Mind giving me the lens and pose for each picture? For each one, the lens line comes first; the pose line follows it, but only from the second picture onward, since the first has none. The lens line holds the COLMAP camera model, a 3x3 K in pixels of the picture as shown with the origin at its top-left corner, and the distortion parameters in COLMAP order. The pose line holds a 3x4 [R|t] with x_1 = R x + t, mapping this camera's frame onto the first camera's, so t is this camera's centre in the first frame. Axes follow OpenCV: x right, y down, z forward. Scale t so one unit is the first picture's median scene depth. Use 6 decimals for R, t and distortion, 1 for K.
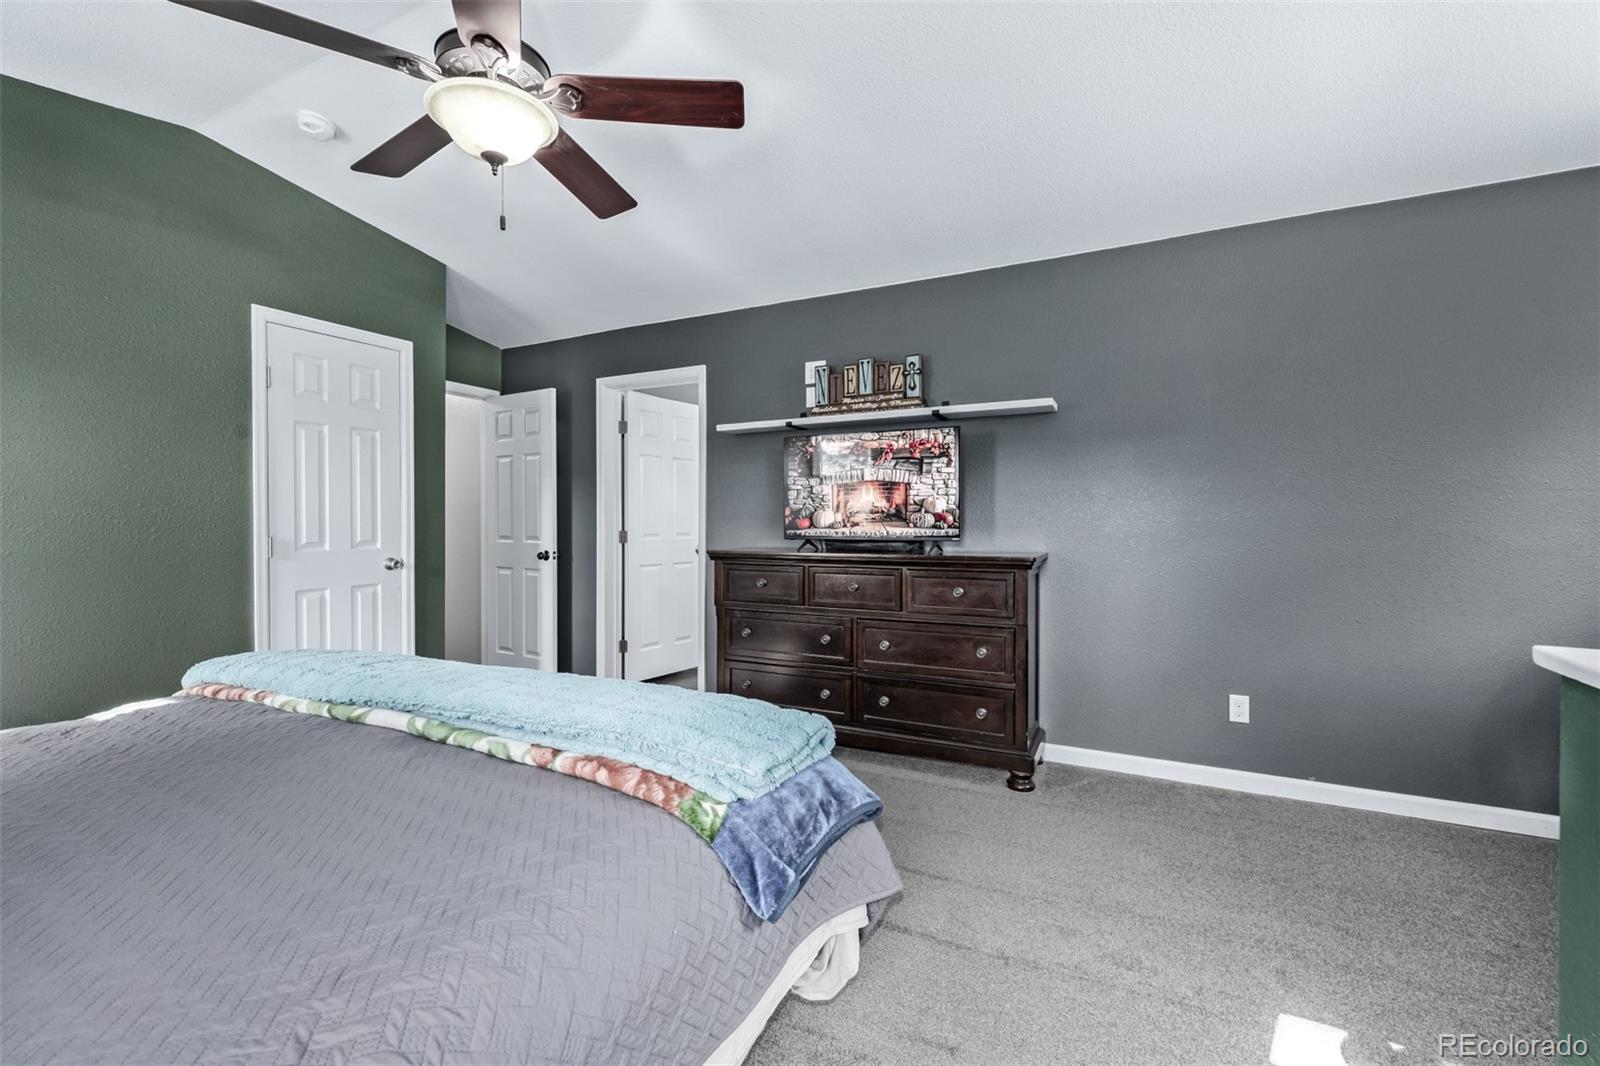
lens RADIAL K [[679.0, 0, 805.2], [0, 679.0, 525.8], [0, 0, 1]] dist [0.022085, 0.000120]
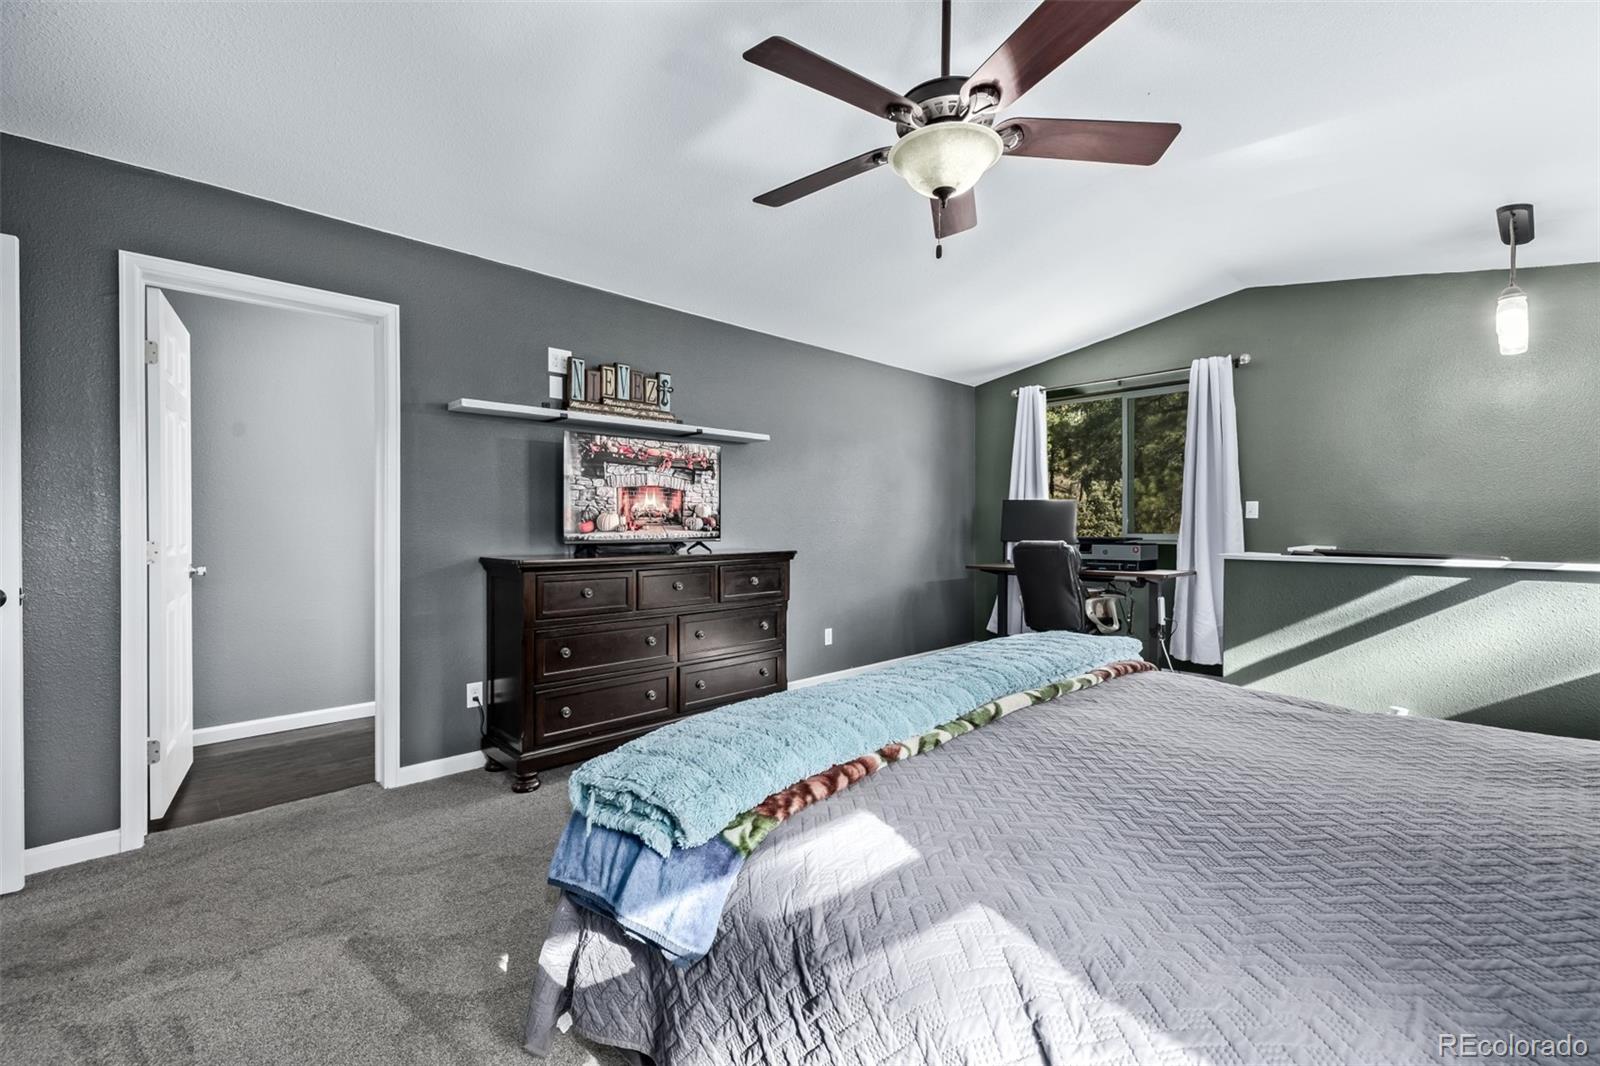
lens RADIAL K [[679.0, 0, 806.3], [0, 679.0, 531.2], [0, 0, 1]] dist [0.022085, 0.000120]
pose [[0.326766, -0.005235, 0.945091, -0.820557], [0.010143, 0.999946, 0.002032, 0.003763], [-0.945051, 0.008922, 0.326801, 0.433618]]
